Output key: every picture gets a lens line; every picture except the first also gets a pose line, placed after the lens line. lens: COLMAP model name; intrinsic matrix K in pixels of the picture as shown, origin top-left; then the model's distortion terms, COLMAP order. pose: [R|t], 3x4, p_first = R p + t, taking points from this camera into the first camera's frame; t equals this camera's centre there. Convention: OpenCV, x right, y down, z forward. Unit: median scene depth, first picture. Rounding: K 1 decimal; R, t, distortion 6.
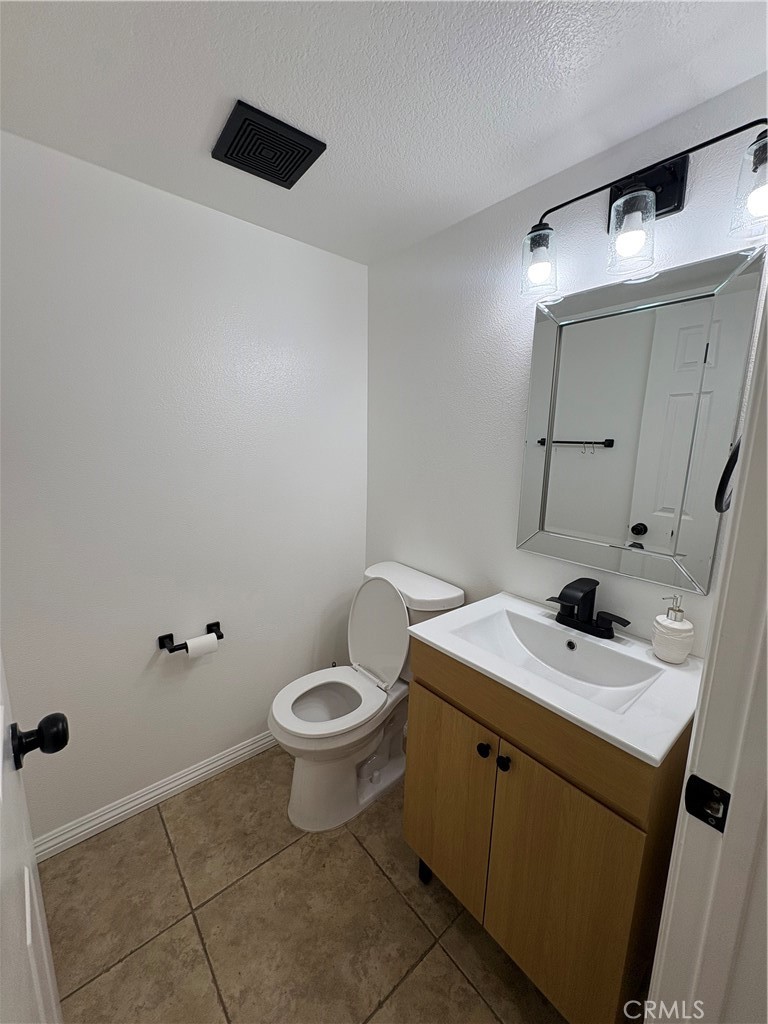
lens RADIAL K [[403.6, 0, 381.8], [0, 403.6, 513.3], [0, 0, 1]] dist [0.000257, 0.000186]
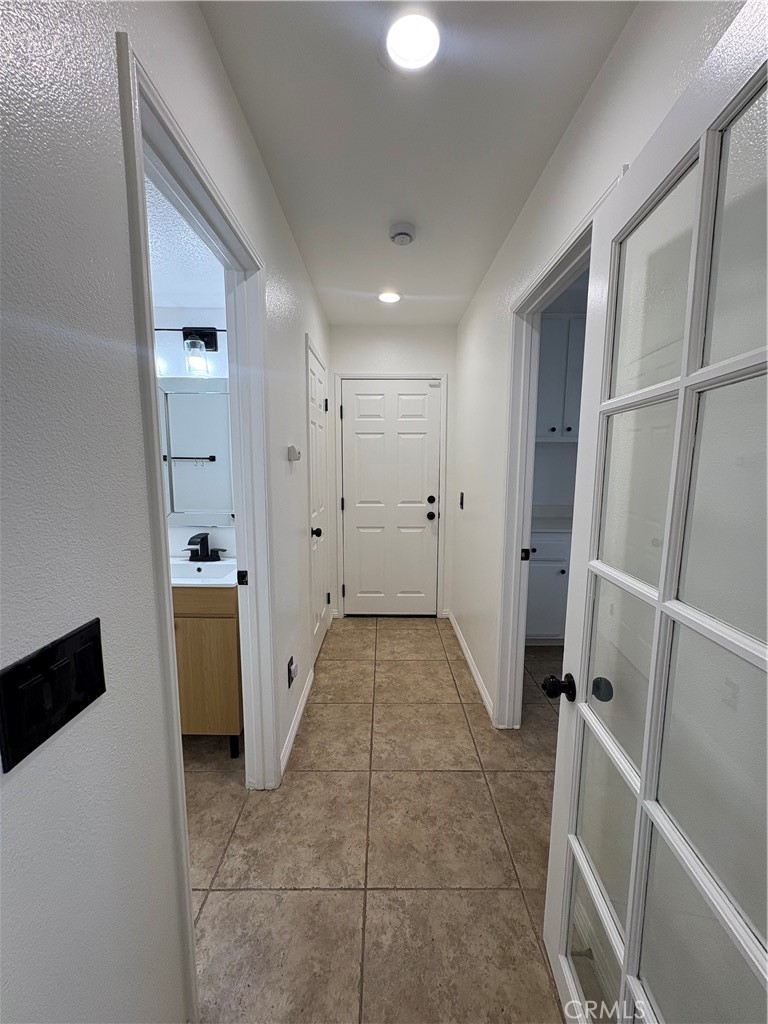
lens RADIAL K [[403.6, 0, 381.3], [0, 403.6, 513.4], [0, 0, 1]] dist [0.000257, 0.000186]
pose [[0.642879, -0.109773, 0.758061, -0.347553], [0.136186, 0.990290, 0.027908, 0.134781], [-0.753764, 0.085296, 0.651586, -0.812141]]
